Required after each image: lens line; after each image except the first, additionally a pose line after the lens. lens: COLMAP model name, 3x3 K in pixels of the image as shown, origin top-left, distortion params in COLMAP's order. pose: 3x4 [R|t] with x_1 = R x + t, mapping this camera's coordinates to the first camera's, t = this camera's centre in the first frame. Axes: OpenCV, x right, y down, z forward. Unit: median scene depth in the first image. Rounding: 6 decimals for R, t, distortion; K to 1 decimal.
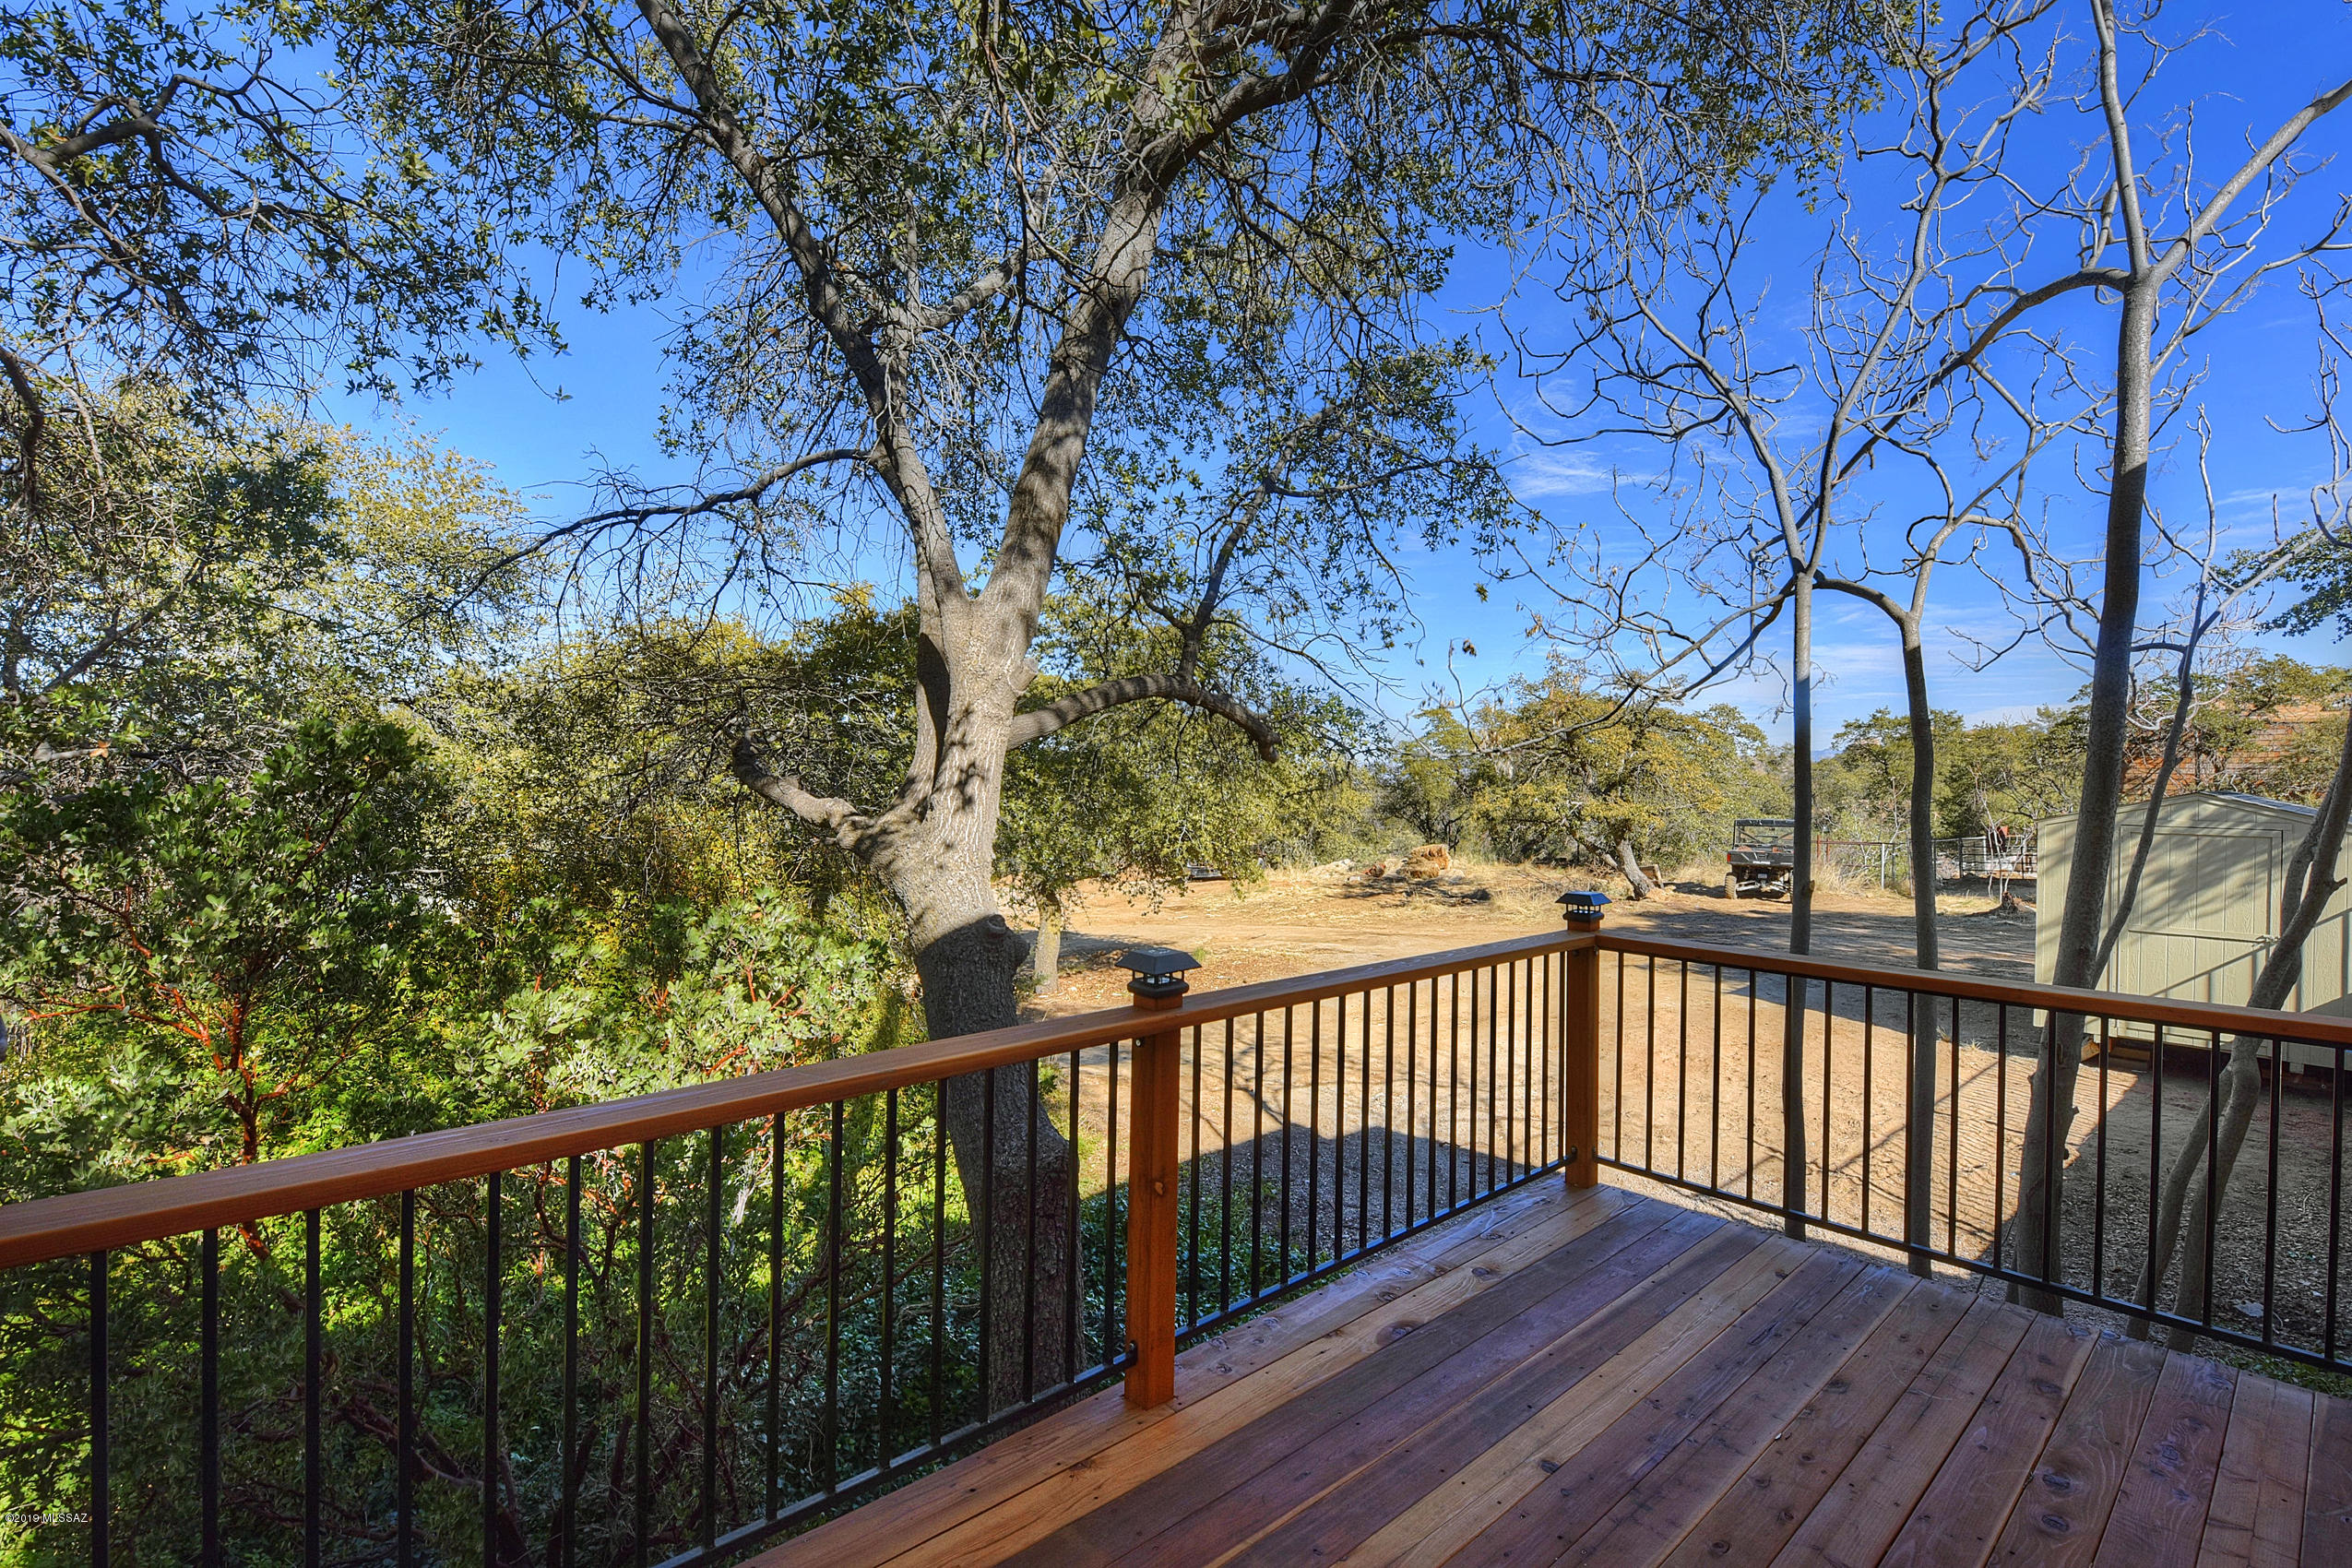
lens RADIAL K [[1001.3, 0, 1177.3], [0, 1001.3, 773.5], [0, 0, 1]] dist [0.031940, -0.000003]
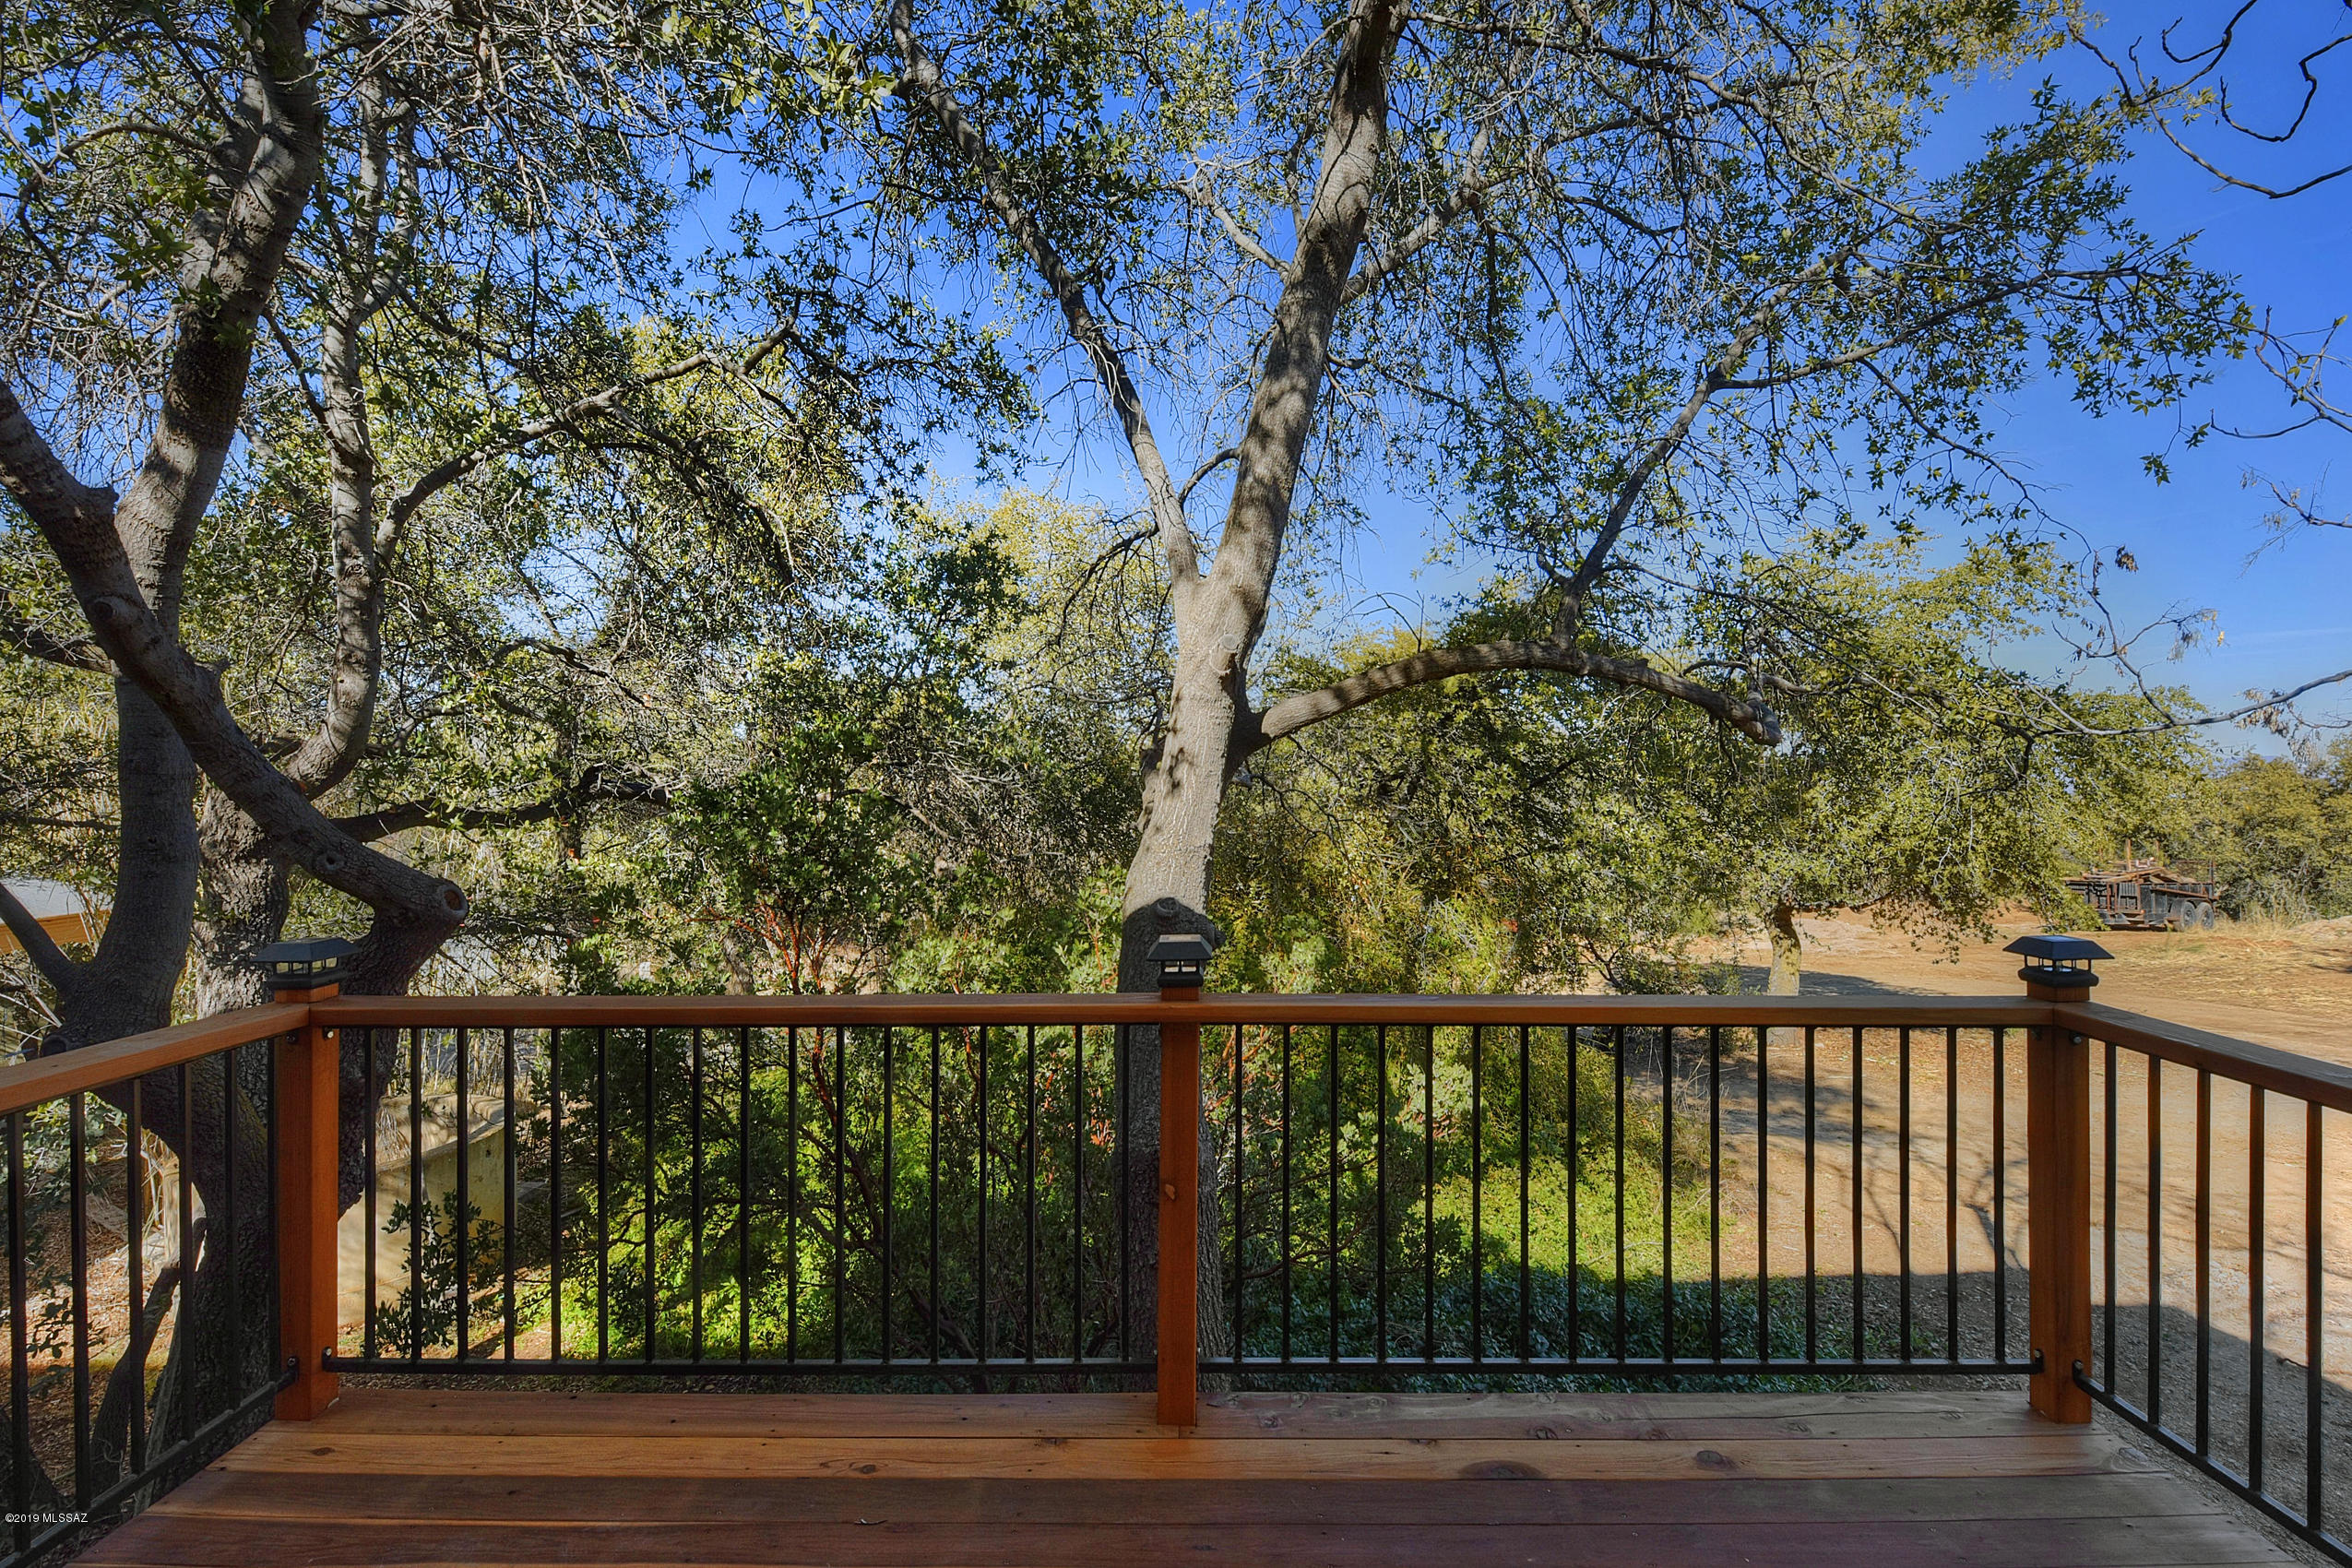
lens RADIAL K [[1059.6, 0, 1165.1], [0, 1059.6, 778.1], [0, 0, 1]] dist [-0.000892, -0.007229]
pose [[0.768802, -0.006594, -0.639453, 0.324139], [0.004588, 0.999978, -0.004796, 0.017979], [0.639471, 0.000753, 0.768815, 0.133896]]
